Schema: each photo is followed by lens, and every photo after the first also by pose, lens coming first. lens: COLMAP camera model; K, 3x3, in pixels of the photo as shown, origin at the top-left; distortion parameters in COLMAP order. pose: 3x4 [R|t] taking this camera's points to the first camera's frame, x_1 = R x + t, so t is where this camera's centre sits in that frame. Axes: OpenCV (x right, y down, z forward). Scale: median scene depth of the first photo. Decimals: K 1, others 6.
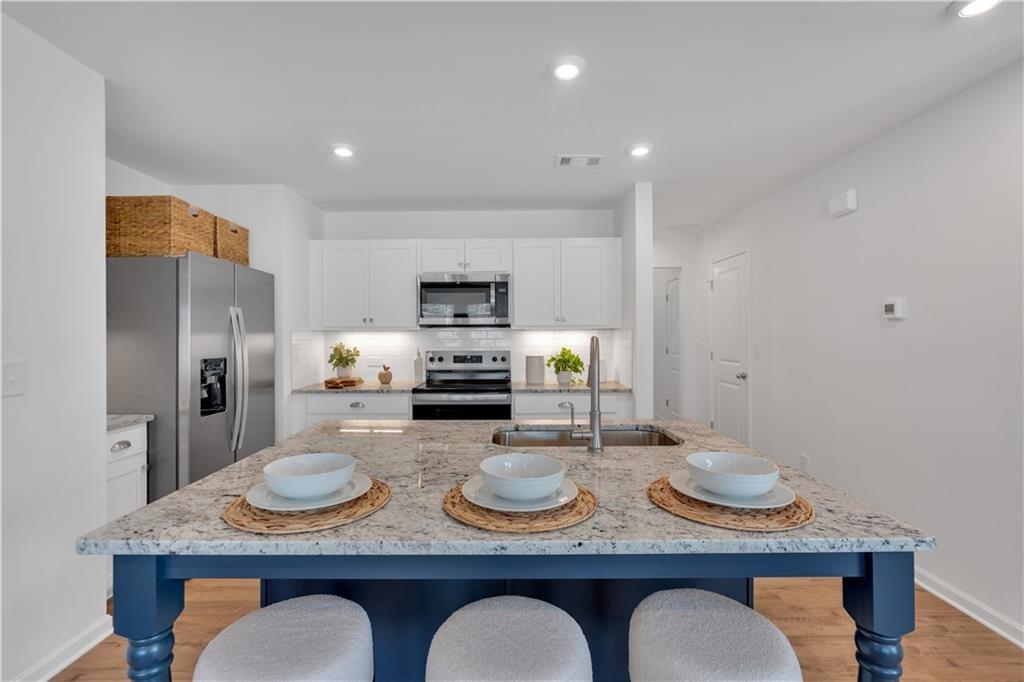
lens RADIAL K [[459.0, 0, 510.0], [0, 459.0, 336.2], [0, 0, 1]] dist [-0.010108, 0.001905]
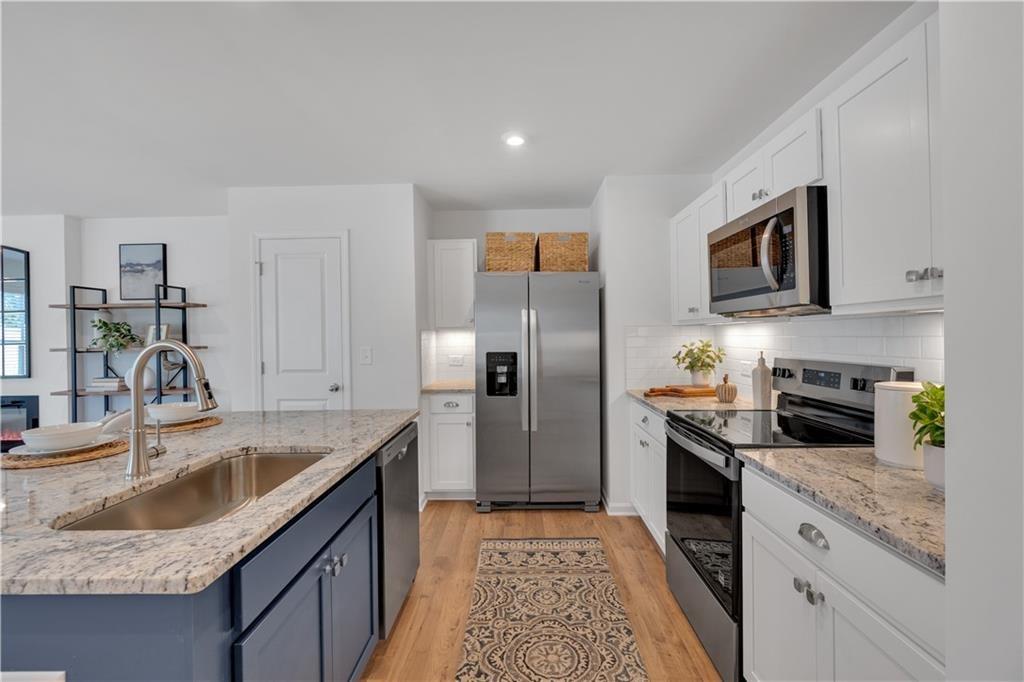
lens RADIAL K [[459.0, 0, 511.0], [0, 459.0, 335.7], [0, 0, 1]] dist [-0.010108, 0.001905]
pose [[-0.024066, 0.004144, -0.999702, 0.454300], [0.011397, 0.999928, 0.003871, -0.000768], [0.999645, -0.011301, -0.024111, 0.775529]]
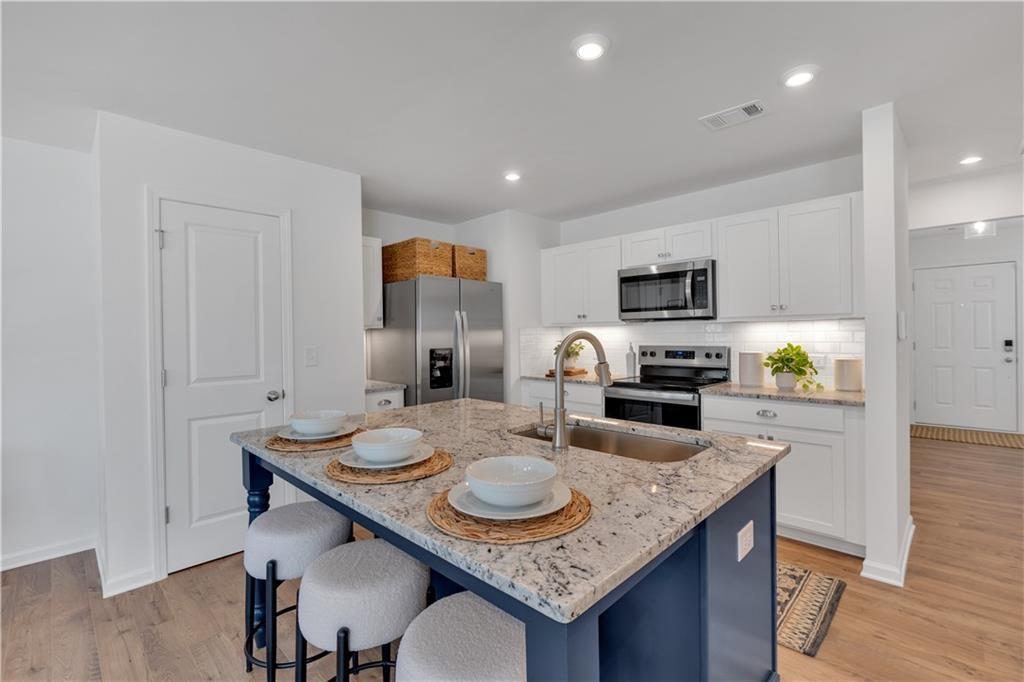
lens RADIAL K [[459.0, 0, 512.3], [0, 459.0, 335.0], [0, 0, 1]] dist [-0.010108, 0.001905]
pose [[0.713268, -0.003117, -0.700884, 0.361695], [0.010269, 0.999929, 0.006004, 0.000928], [0.700816, -0.011480, 0.713250, 0.110558]]
